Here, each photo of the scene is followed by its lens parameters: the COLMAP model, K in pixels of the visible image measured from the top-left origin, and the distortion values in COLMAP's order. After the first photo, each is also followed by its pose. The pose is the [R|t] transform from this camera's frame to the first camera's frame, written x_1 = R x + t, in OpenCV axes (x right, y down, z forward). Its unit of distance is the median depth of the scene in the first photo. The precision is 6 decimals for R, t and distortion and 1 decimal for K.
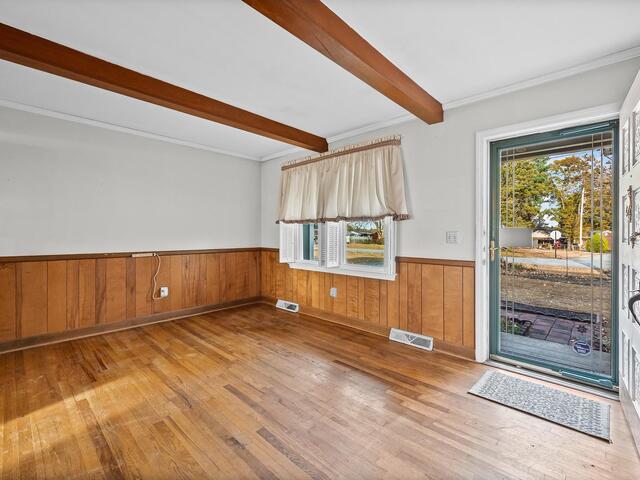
lens RADIAL K [[290.3, 0, 320.0], [0, 290.3, 238.1], [0, 0, 1]] dist [-0.007130, 0.002095]
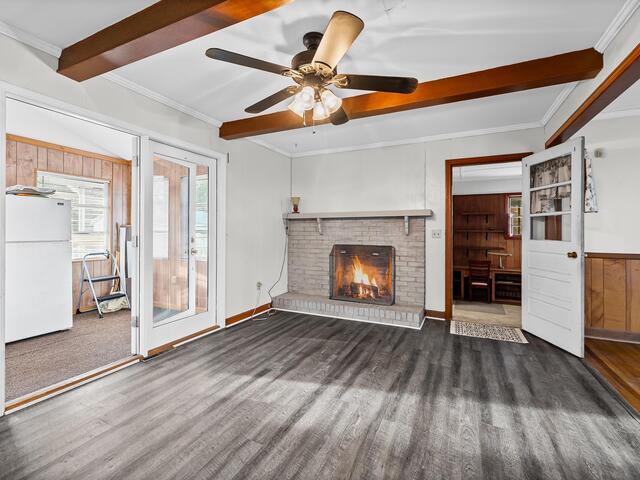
lens RADIAL K [[290.3, 0, 319.3], [0, 290.3, 237.4], [0, 0, 1]] dist [-0.007130, 0.002095]
pose [[0.299253, 0.016026, -0.954039, -0.314877], [-0.015507, 0.999809, 0.011931, 0.006306], [0.954048, 0.011224, 0.299445, -0.344360]]
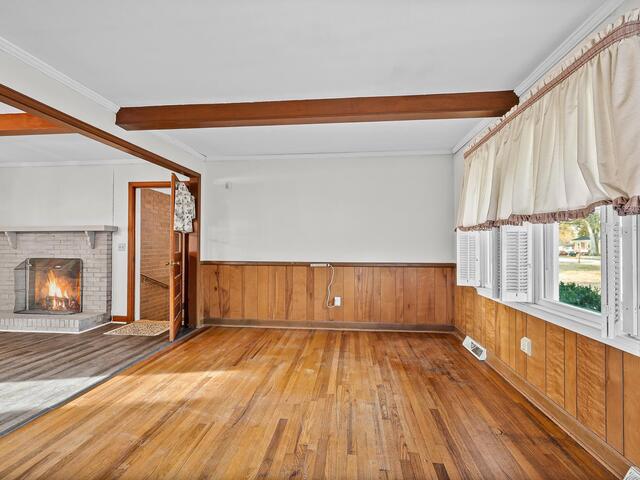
lens RADIAL K [[290.3, 0, 324.9], [0, 290.3, 244.3], [0, 0, 1]] dist [-0.007130, 0.002095]
pose [[0.613990, -0.004552, -0.789300, 0.290936], [-0.011054, 0.999836, -0.014364, -0.004566], [0.789236, 0.017544, 0.613839, 0.361775]]
